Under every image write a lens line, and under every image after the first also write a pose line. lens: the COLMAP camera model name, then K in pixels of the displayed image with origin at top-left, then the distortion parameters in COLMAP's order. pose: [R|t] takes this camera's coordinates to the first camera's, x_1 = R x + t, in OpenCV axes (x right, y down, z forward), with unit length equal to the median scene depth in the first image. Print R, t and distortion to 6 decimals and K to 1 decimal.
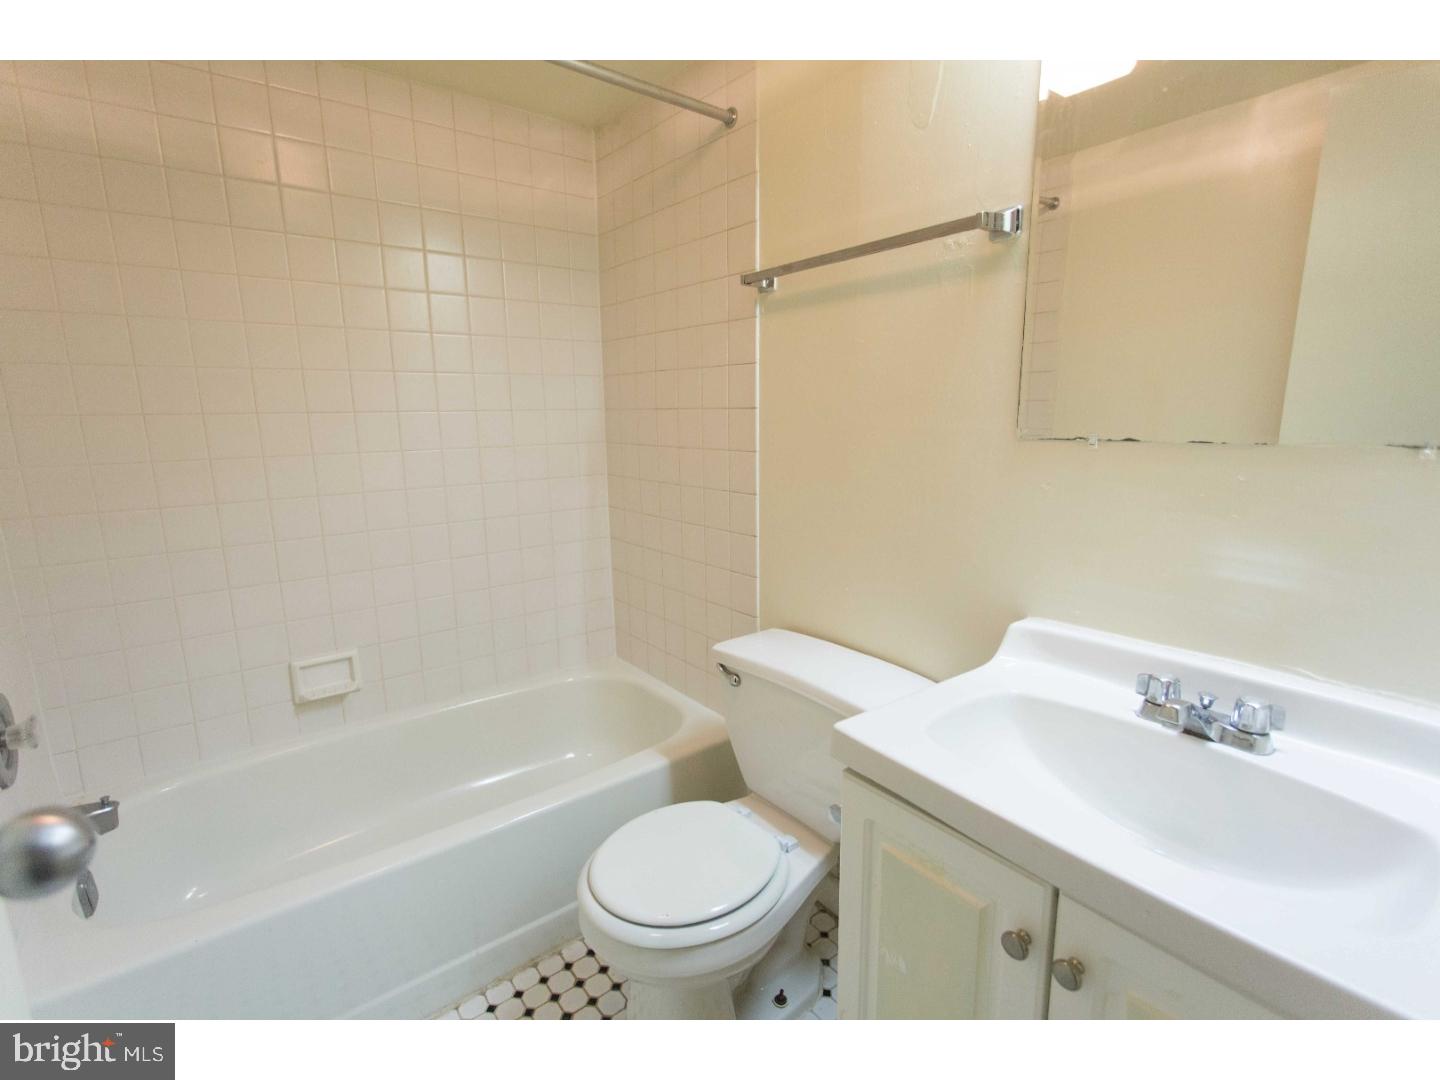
lens RADIAL K [[676.3, 0, 715.7], [0, 676.3, 541.0], [0, 0, 1]] dist [-0.001562, 0.000235]
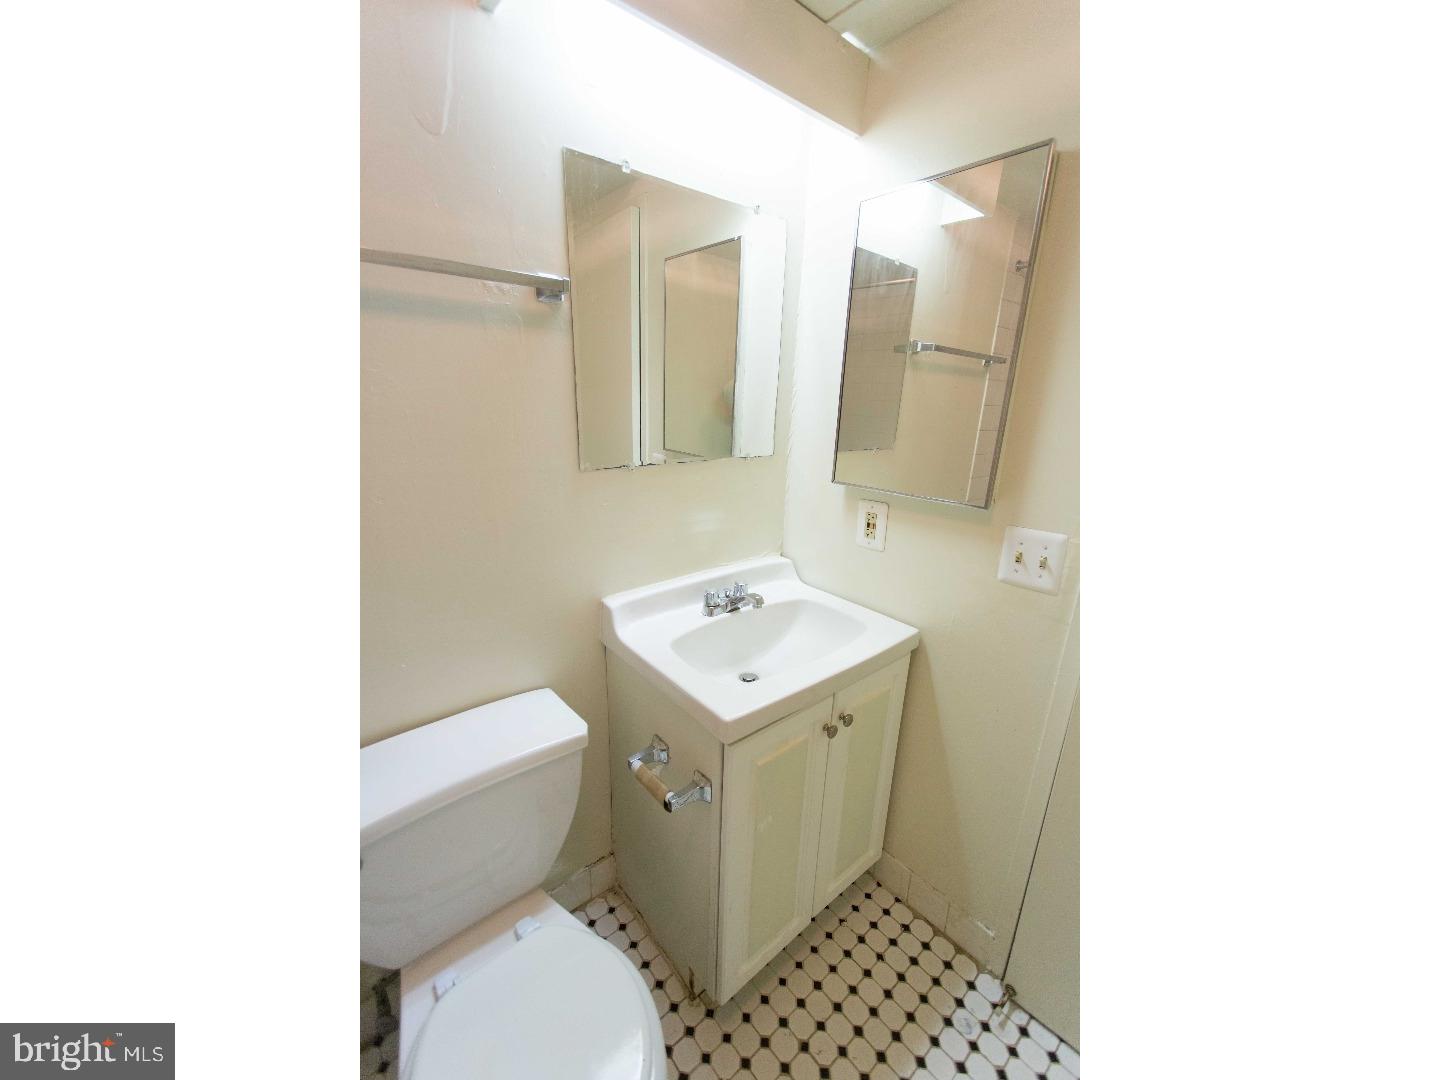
lens RADIAL K [[555.6, 0, 682.2], [0, 555.6, 545.2], [0, 0, 1]] dist [-0.000484, -0.000005]
pose [[-0.058285, -0.276600, 0.959216, -0.601269], [0.156675, 0.946408, 0.282426, -0.286596], [-0.985929, 0.166746, -0.011825, 0.857643]]
